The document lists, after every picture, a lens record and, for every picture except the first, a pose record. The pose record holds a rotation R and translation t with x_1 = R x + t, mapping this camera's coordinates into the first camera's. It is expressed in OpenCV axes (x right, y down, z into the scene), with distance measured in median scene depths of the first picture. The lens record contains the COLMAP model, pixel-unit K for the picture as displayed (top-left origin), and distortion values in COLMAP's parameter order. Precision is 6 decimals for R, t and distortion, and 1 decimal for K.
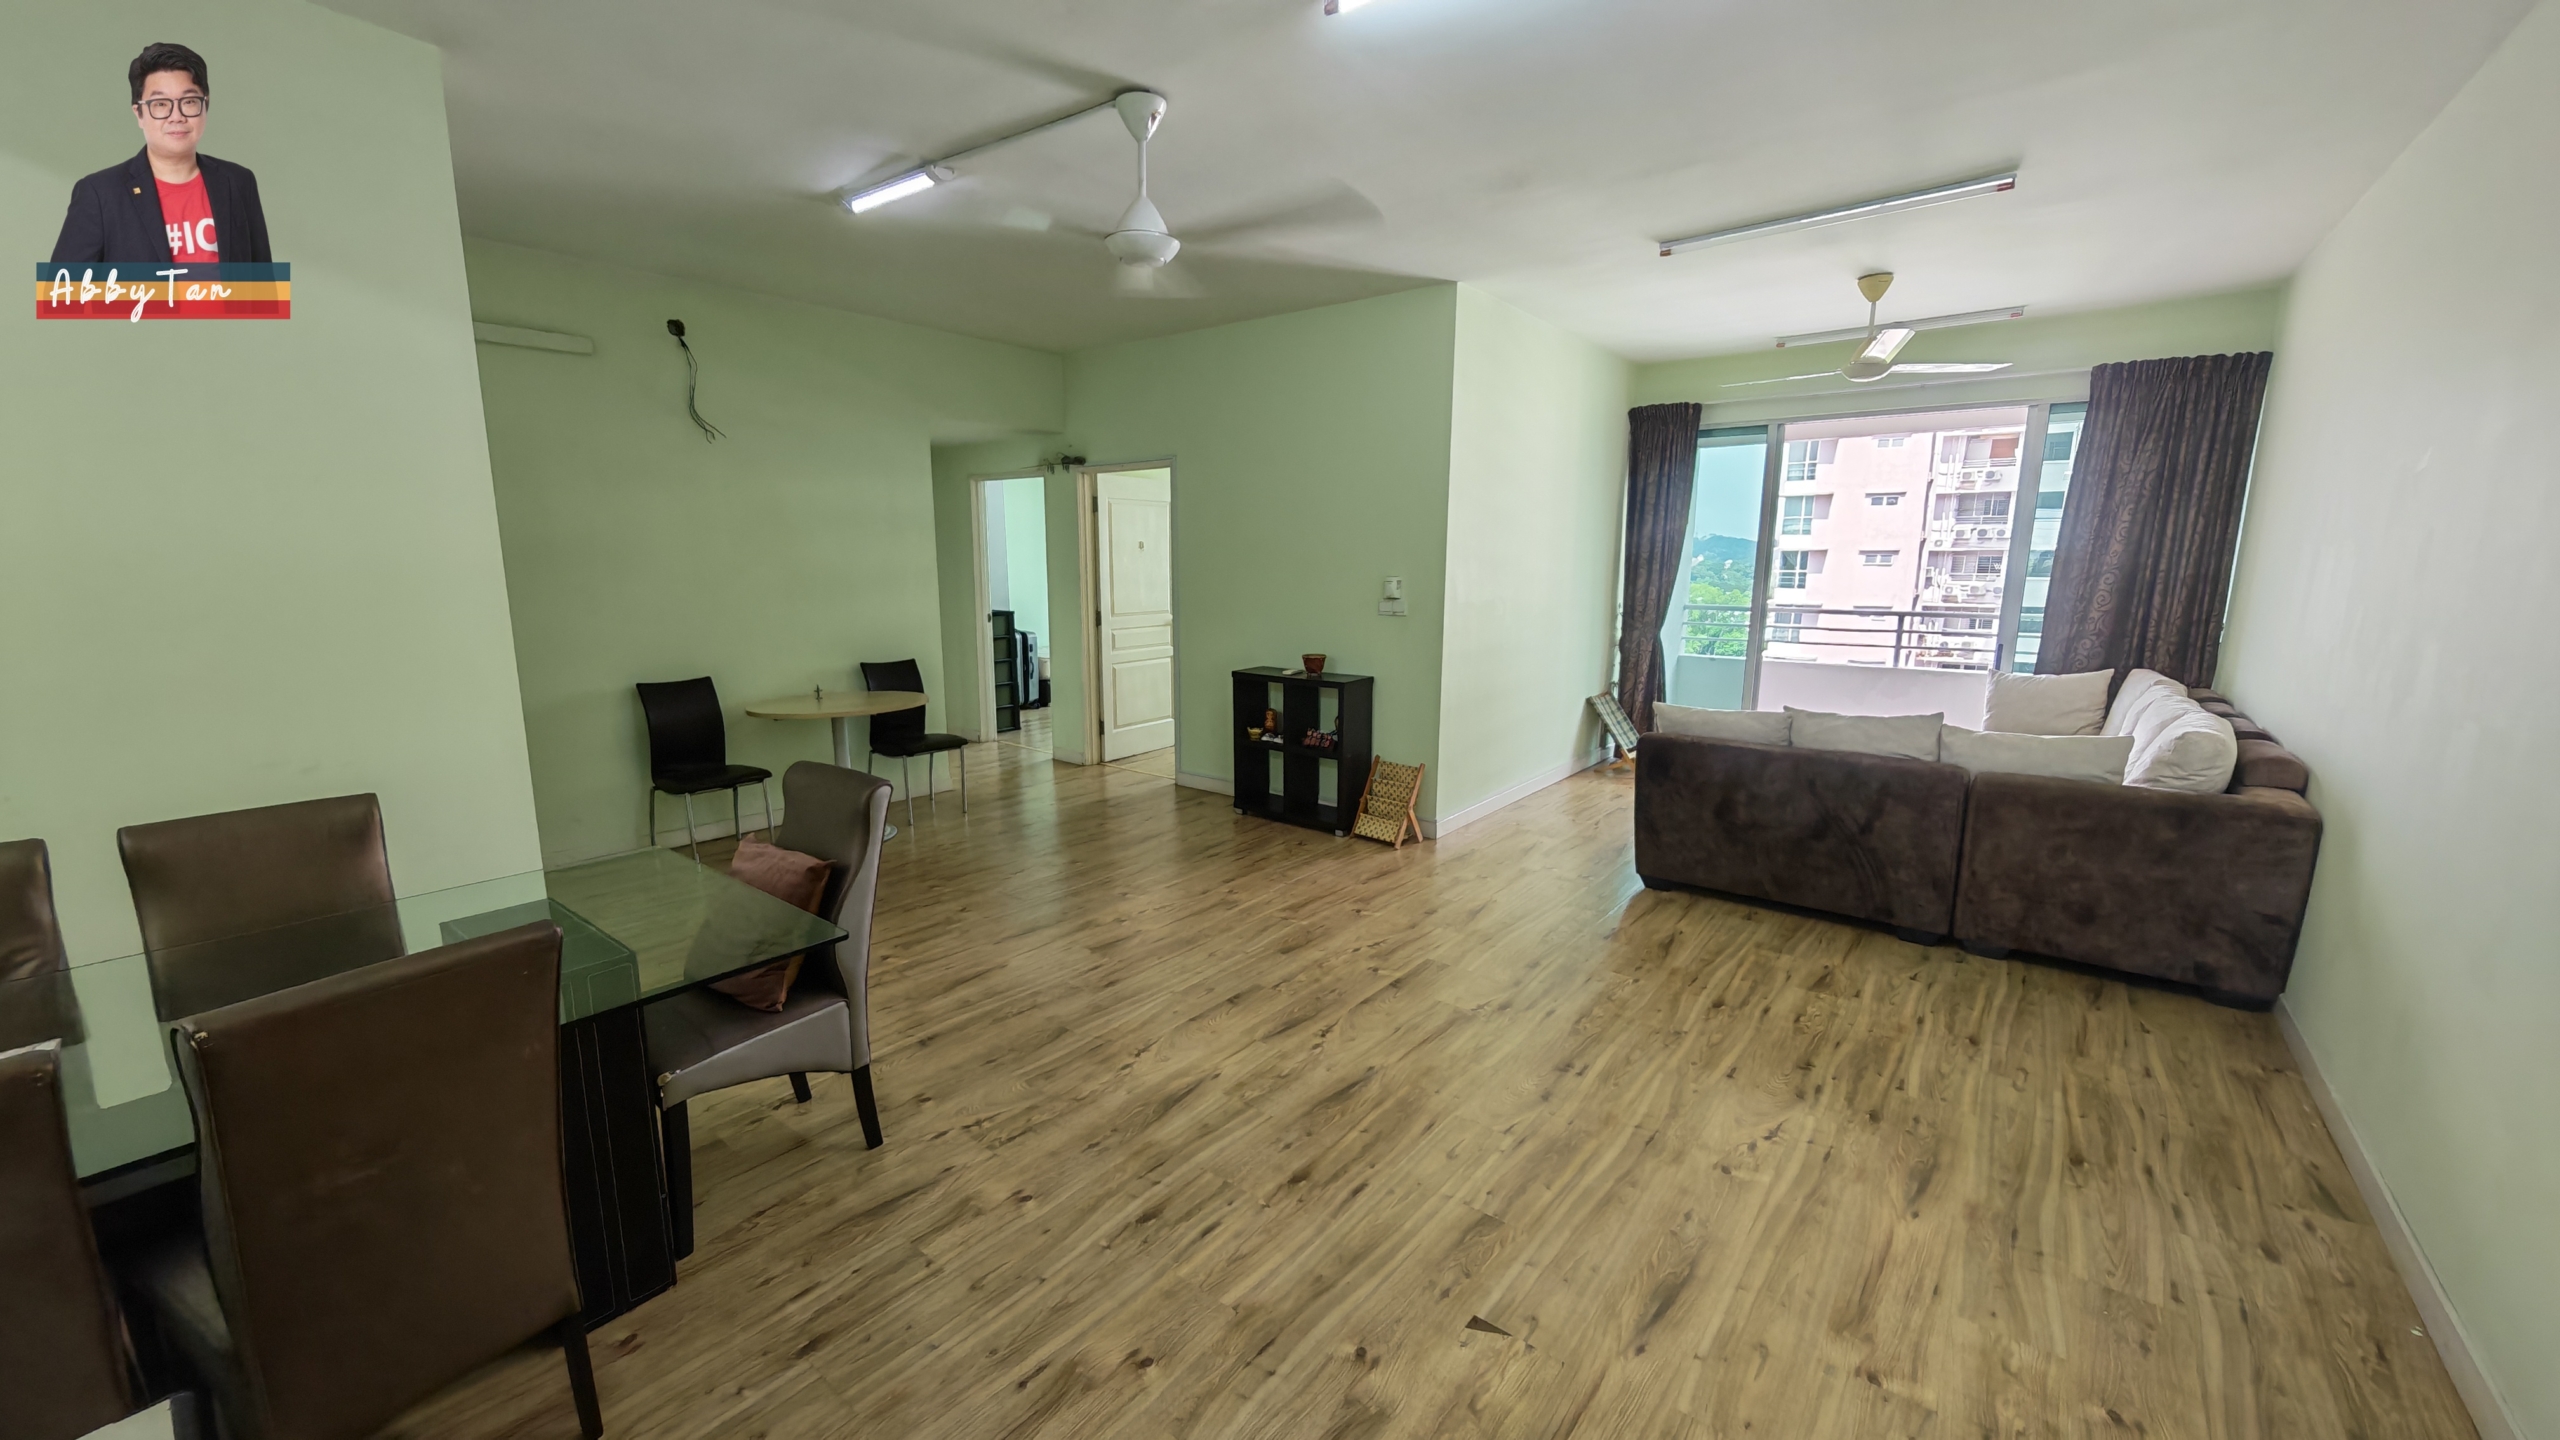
lens RADIAL K [[955.1, 0, 1276.2], [0, 955.1, 727.4], [0, 0, 1]] dist [-0.001133, -0.000289]
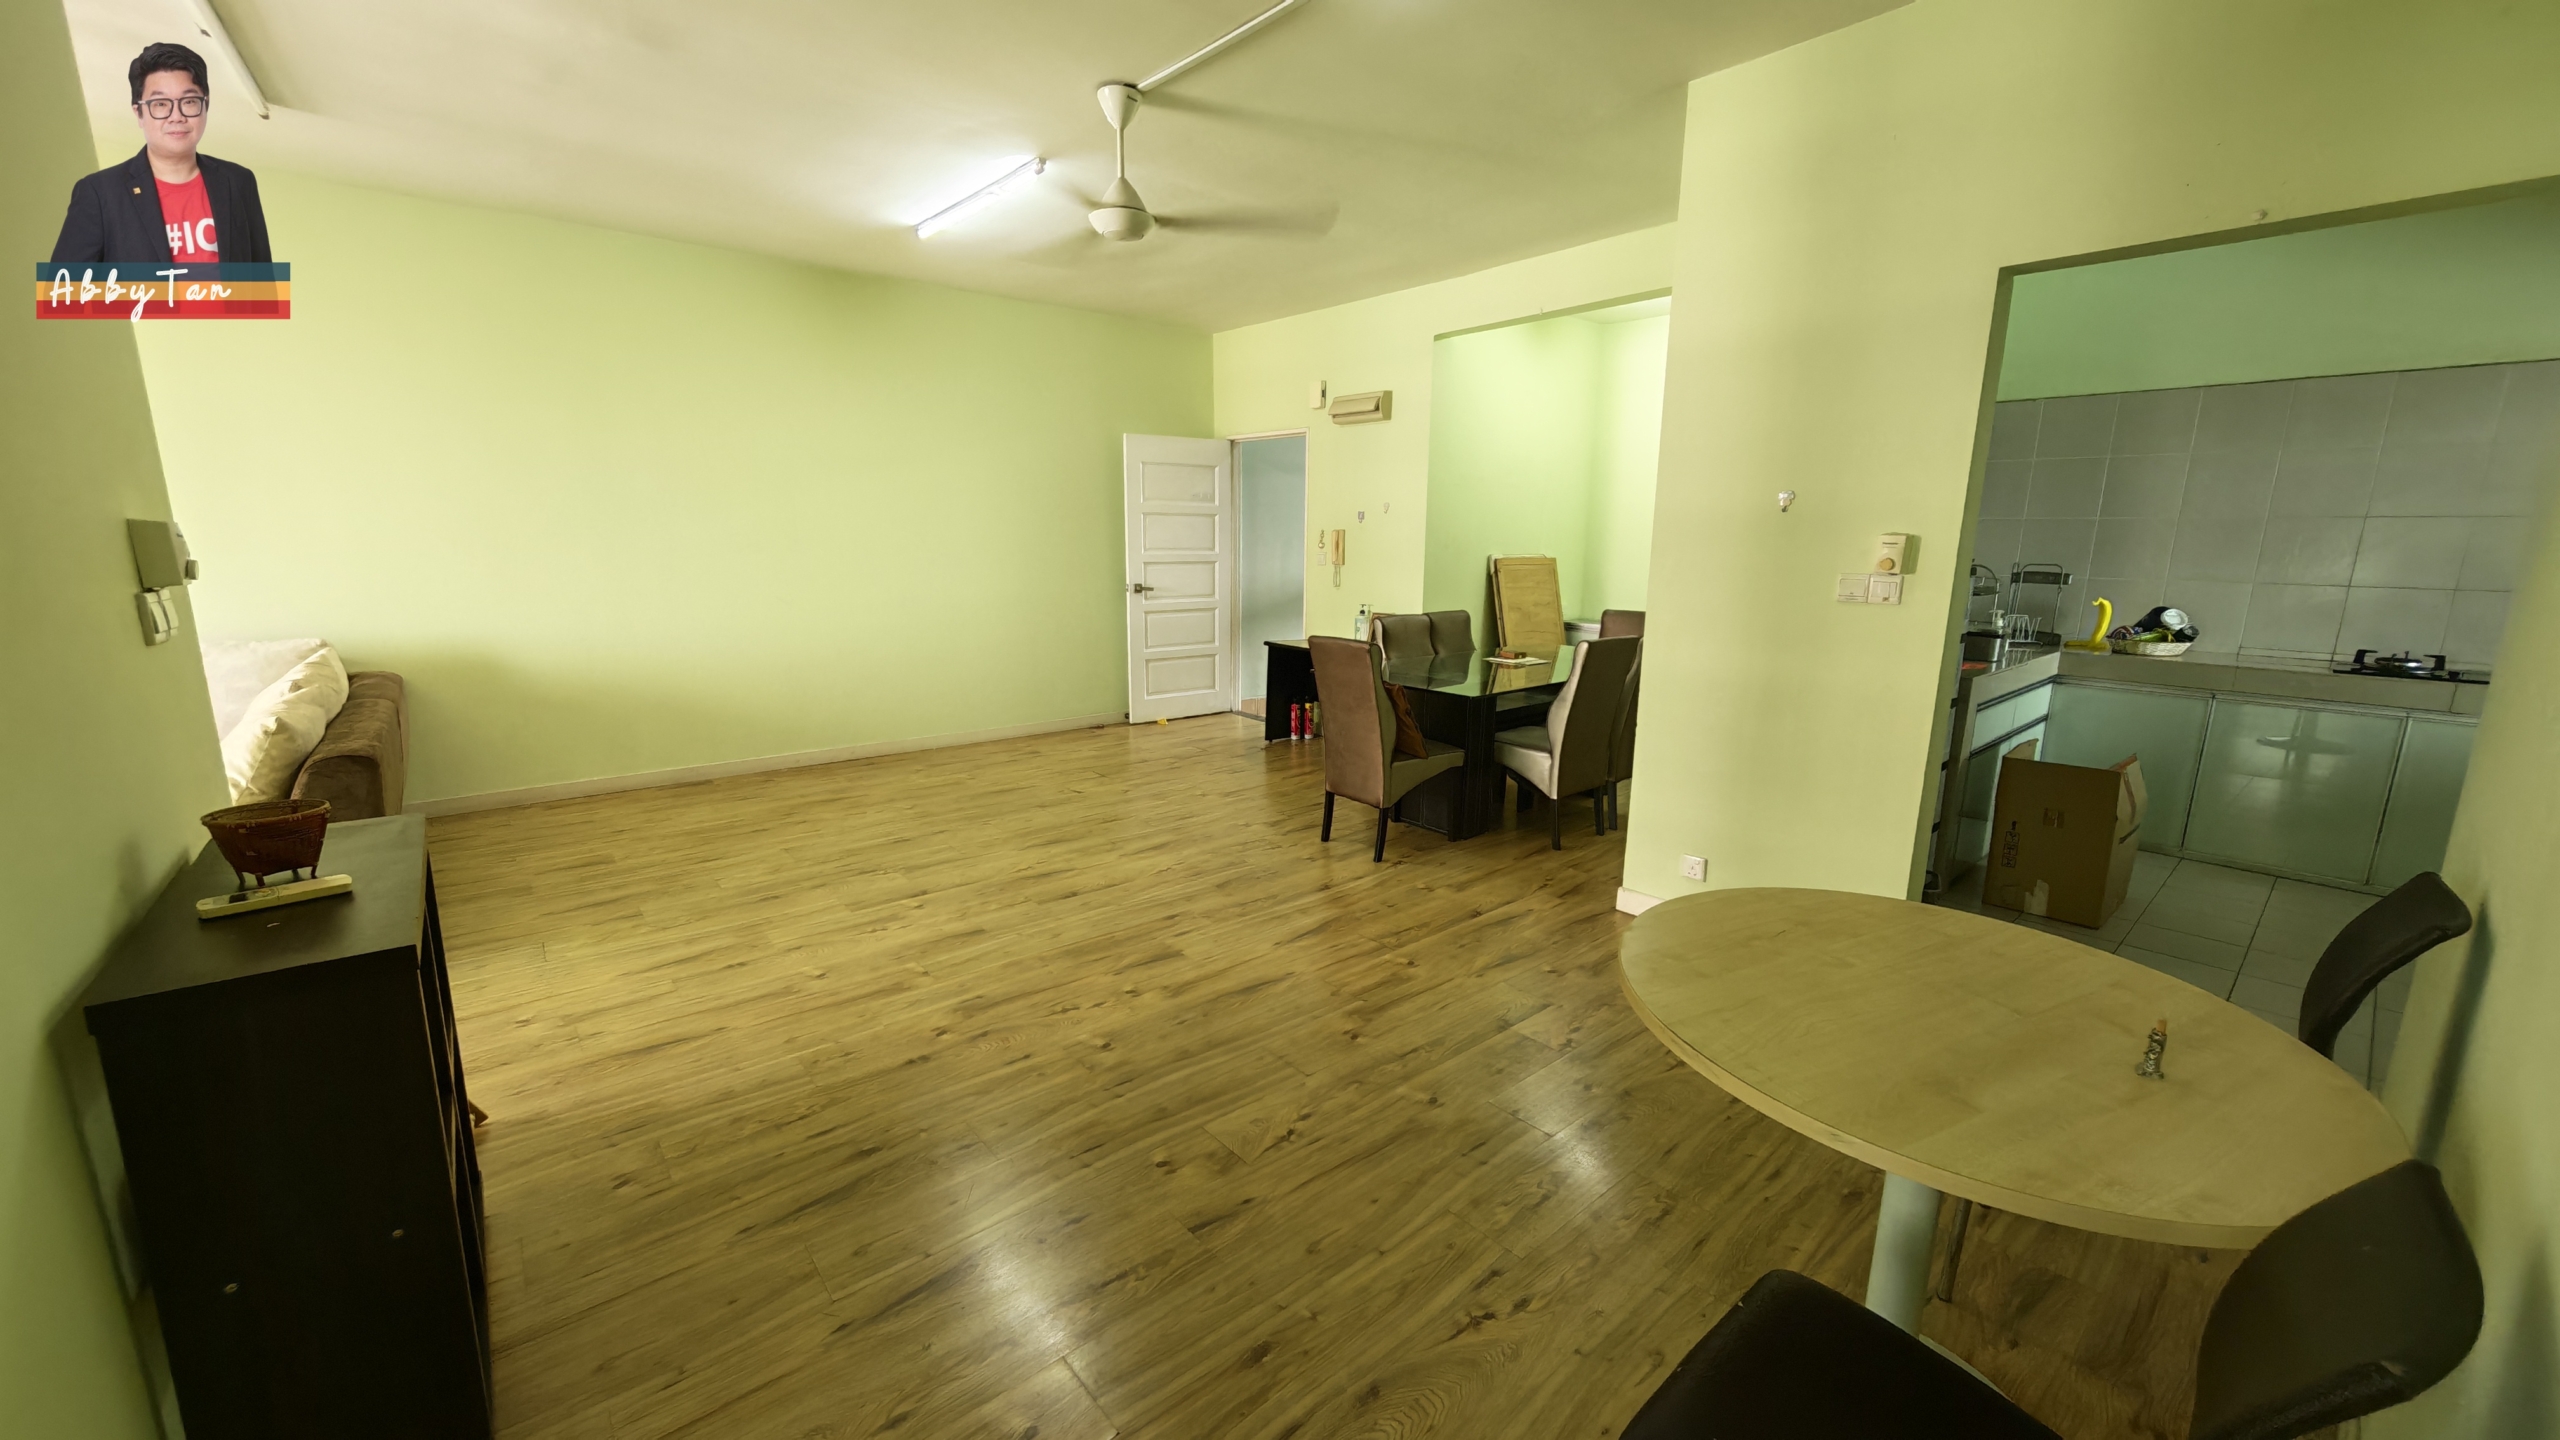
lens RADIAL K [[955.1, 0, 1276.2], [0, 955.1, 727.4], [0, 0, 1]] dist [-0.001133, -0.000289]
pose [[-0.981183, -0.049642, 0.186587, -0.520462], [0.023070, 0.929318, 0.368558, -0.335732], [-0.191695, 0.365928, -0.910686, 2.052308]]
